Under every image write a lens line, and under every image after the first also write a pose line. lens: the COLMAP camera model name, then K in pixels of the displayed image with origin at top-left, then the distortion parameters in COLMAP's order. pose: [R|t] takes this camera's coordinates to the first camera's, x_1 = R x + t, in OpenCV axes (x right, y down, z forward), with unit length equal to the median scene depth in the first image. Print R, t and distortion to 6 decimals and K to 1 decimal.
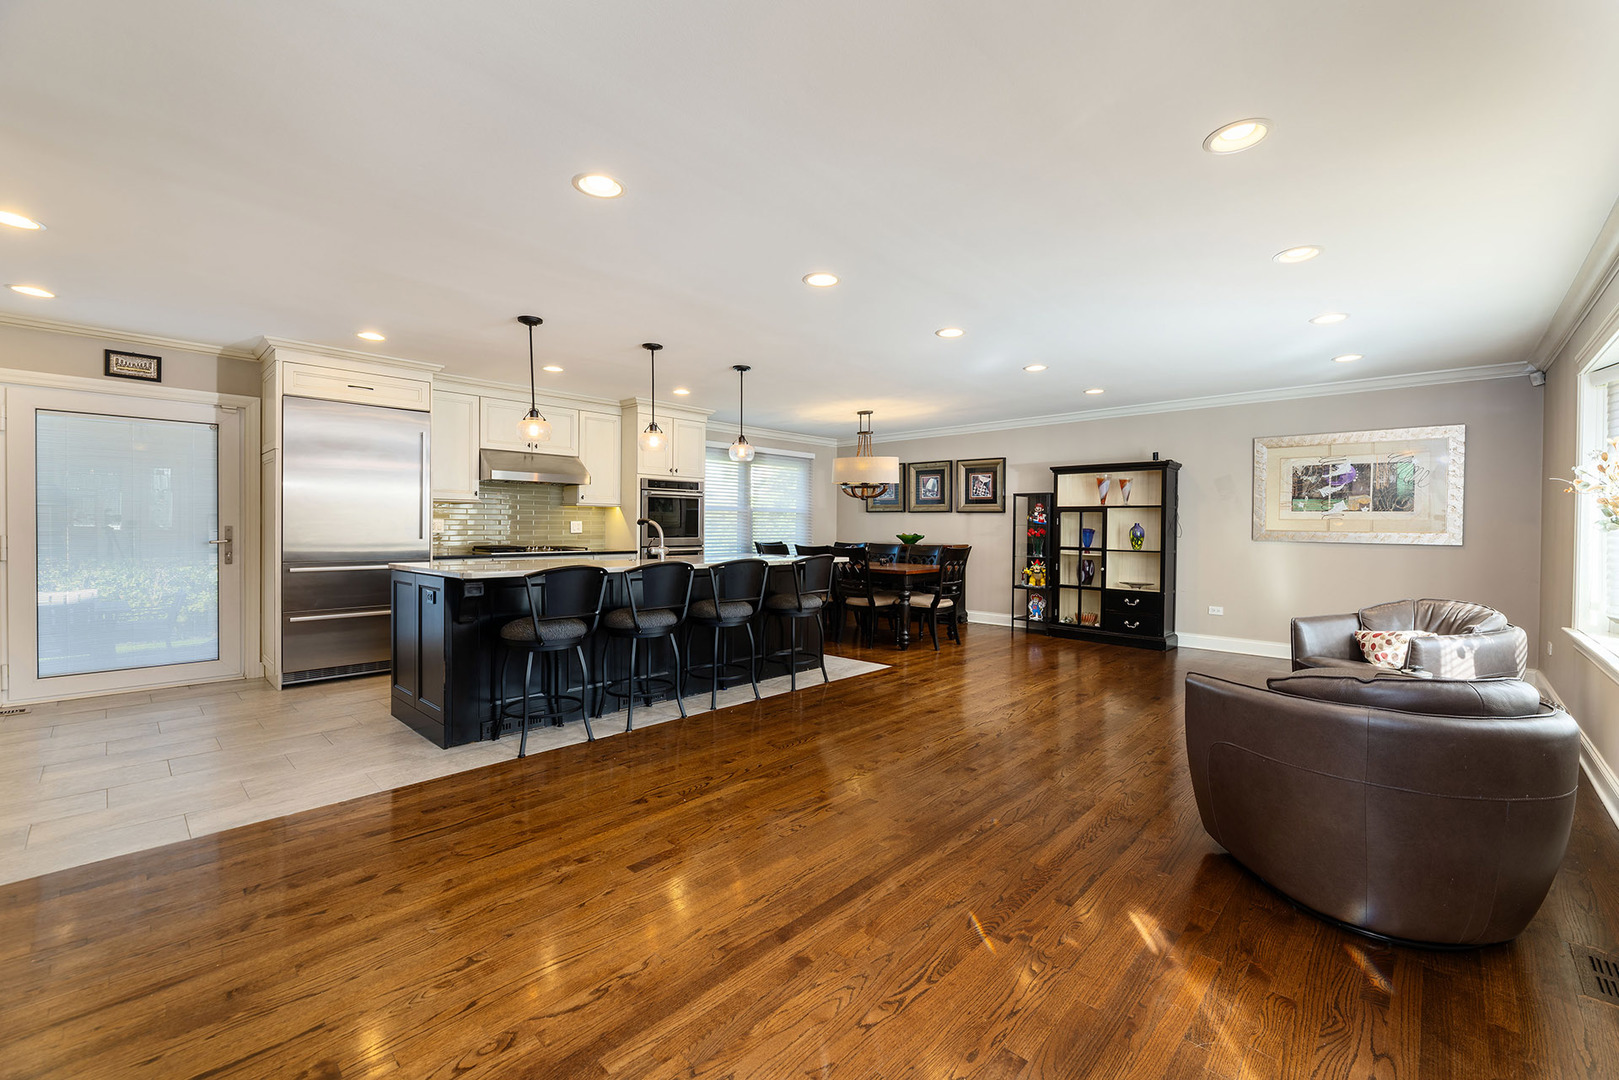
lens RADIAL K [[663.7, 0, 822.4], [0, 663.7, 530.5], [0, 0, 1]] dist [0.000509, 0.001450]
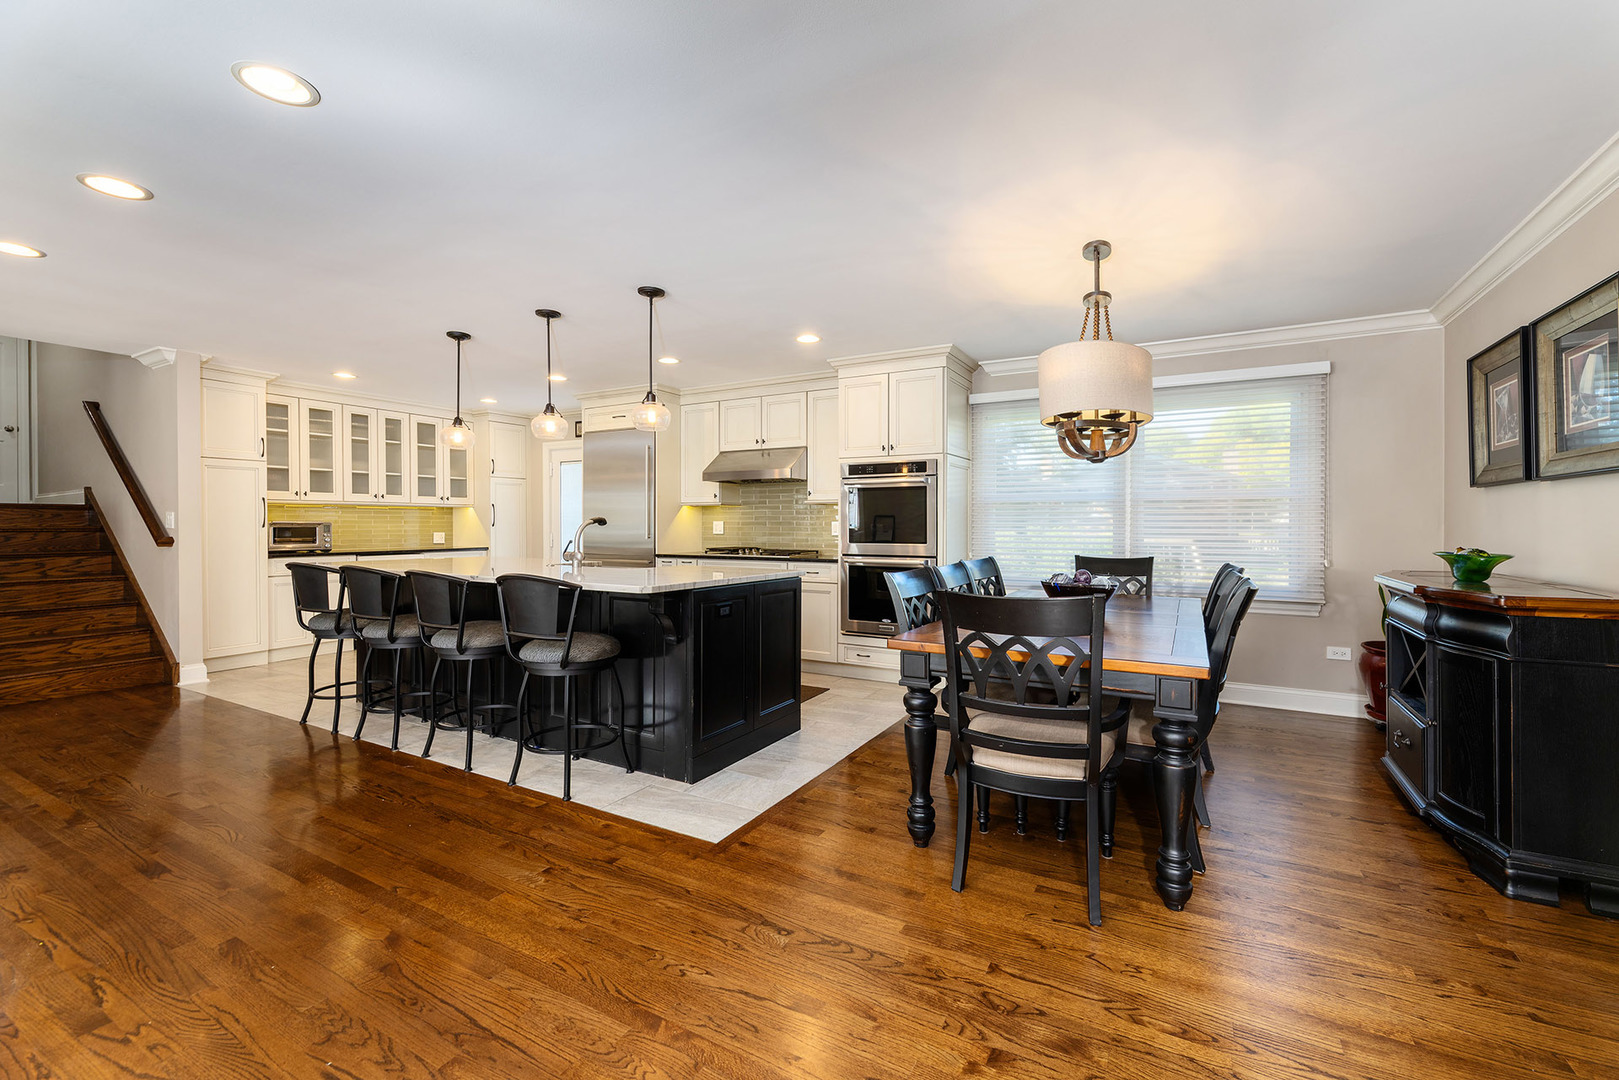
lens RADIAL K [[648.6, 0, 846.2], [0, 648.6, 506.5], [0, 0, 1]] dist [-0.002400, -0.000498]
pose [[0.260475, -0.029498, -0.965030, 0.433795], [-0.004244, 0.999489, -0.031697, -0.006996], [0.965471, 0.012352, 0.260216, 0.805633]]
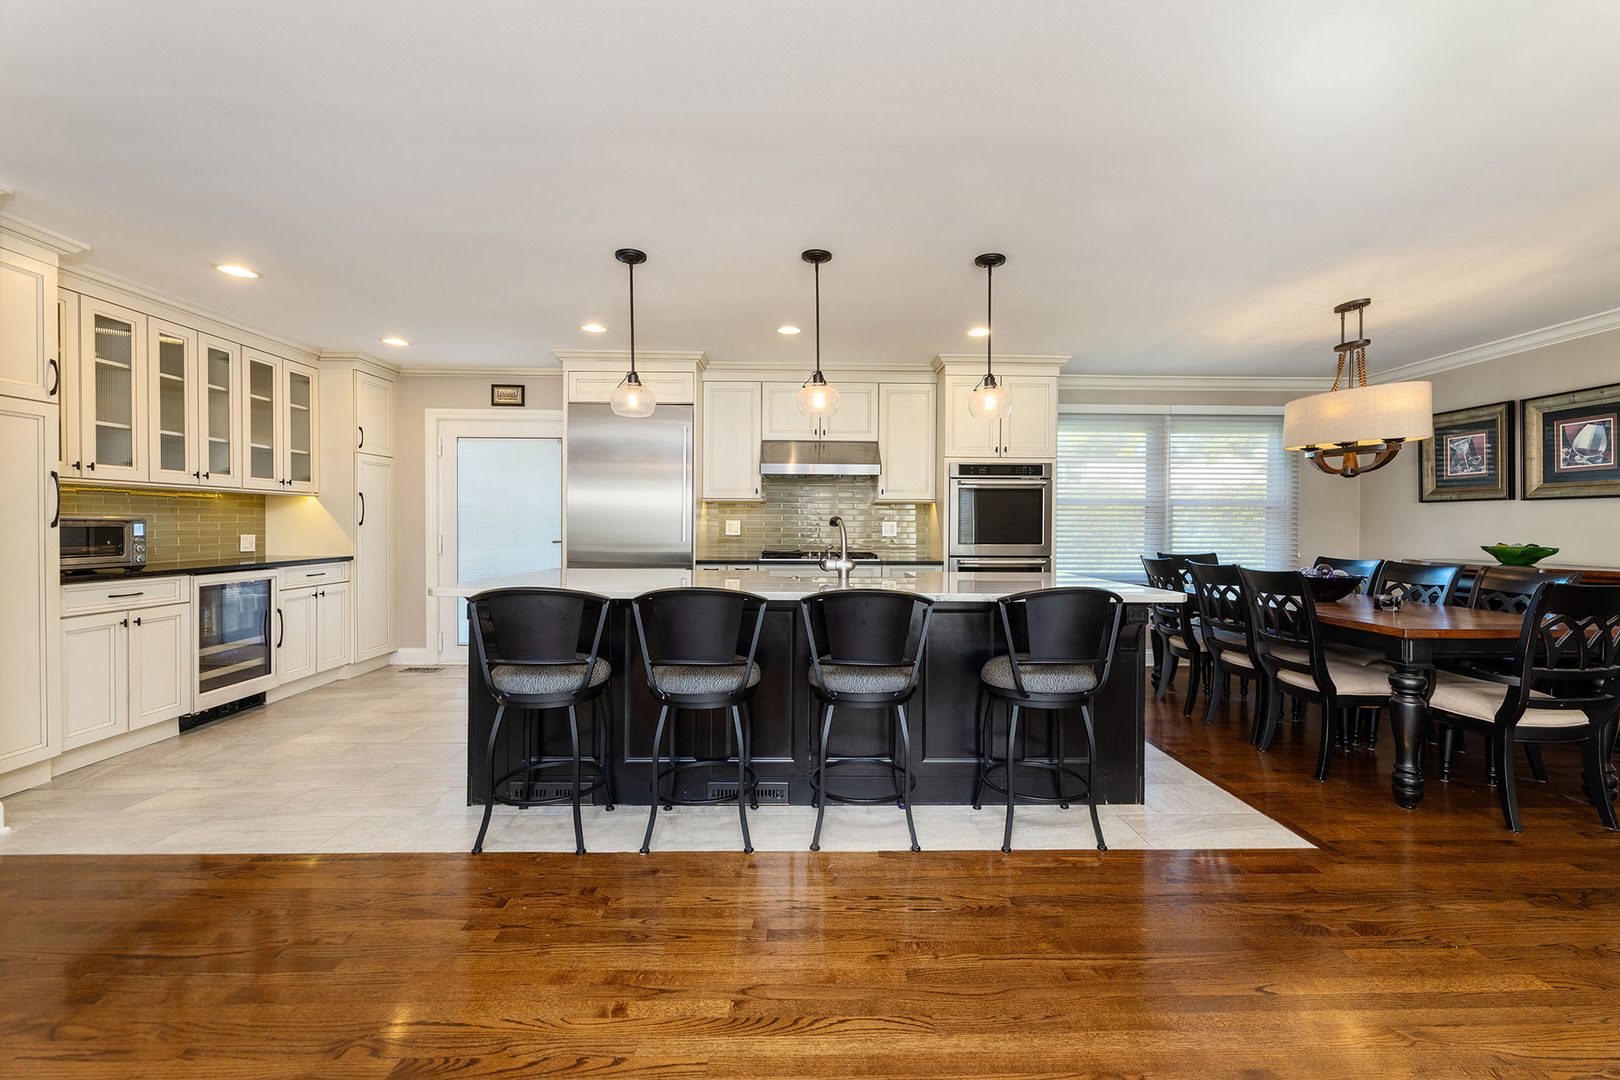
lens RADIAL K [[664.1, 0, 821.5], [0, 664.1, 531.8], [0, 0, 1]] dist [0.000509, 0.001450]
pose [[0.701030, 0.005570, -0.713110, 0.154081], [-0.004901, 0.999984, 0.002993, -0.003640], [0.713115, 0.001397, 0.701045, 0.375054]]
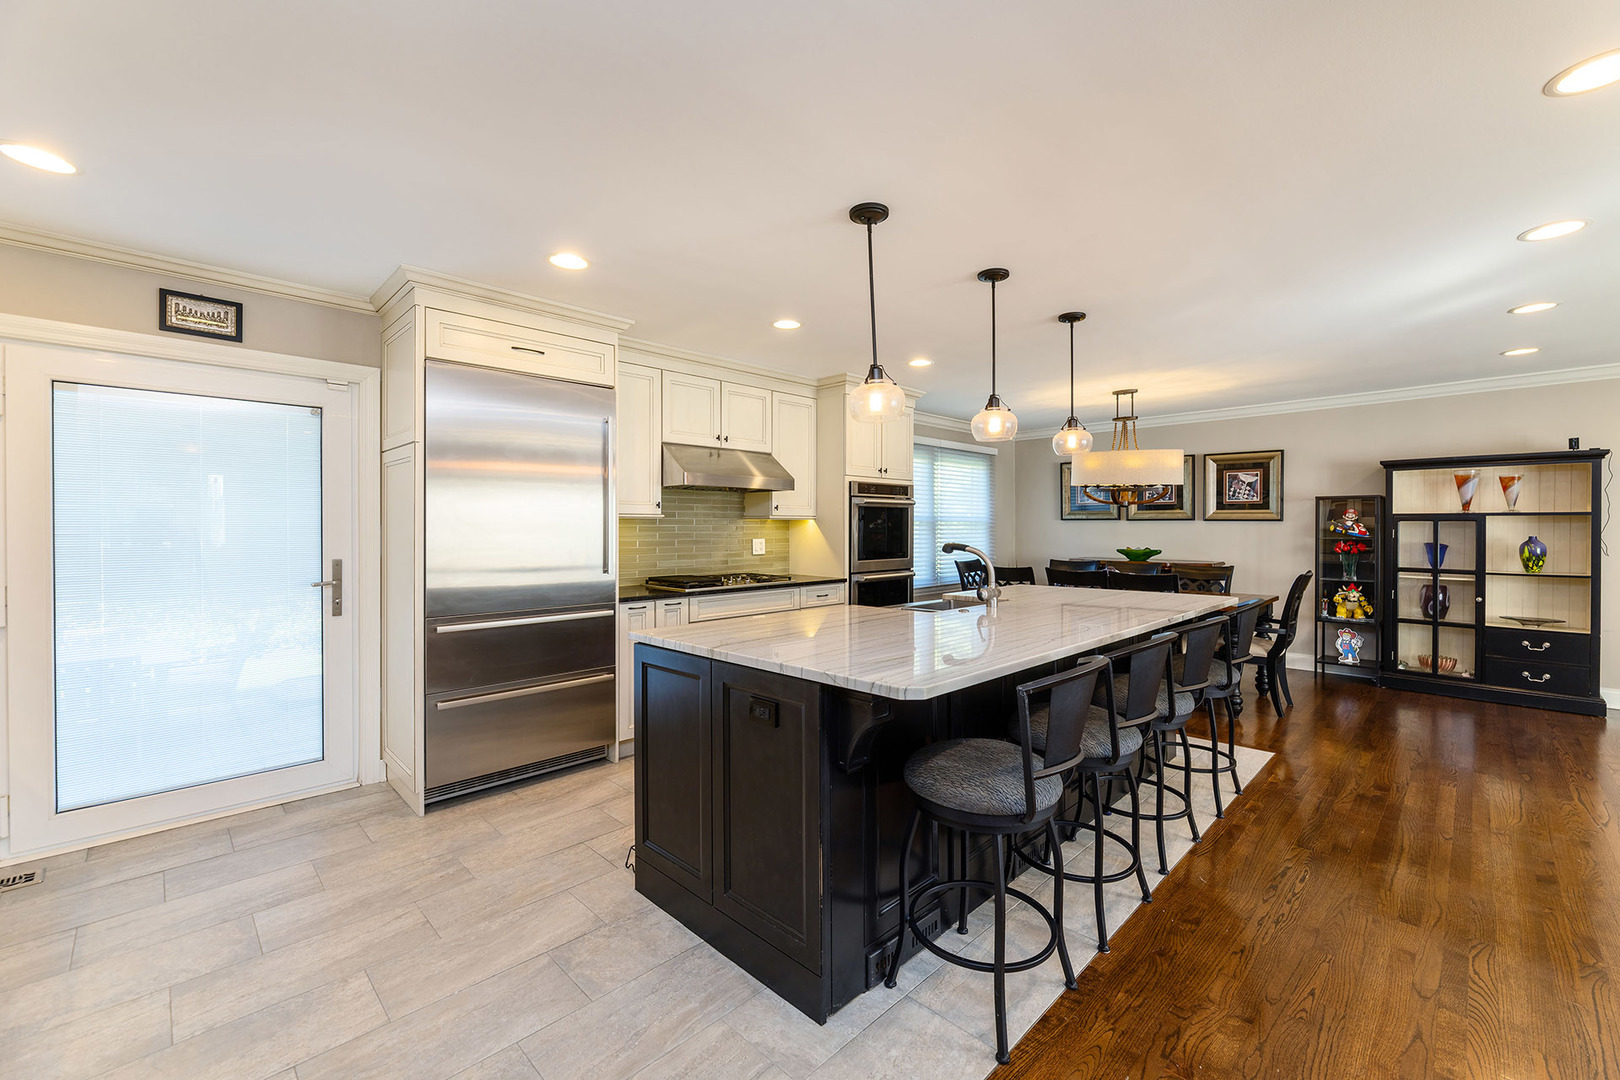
lens RADIAL K [[664.1, 0, 826.3], [0, 664.1, 527.1], [0, 0, 1]] dist [0.000509, 0.001450]
pose [[0.999601, -0.007964, -0.027082, -0.277096], [0.007816, 0.999954, -0.005542, -0.023045], [0.027125, 0.005328, 0.999618, 0.249234]]
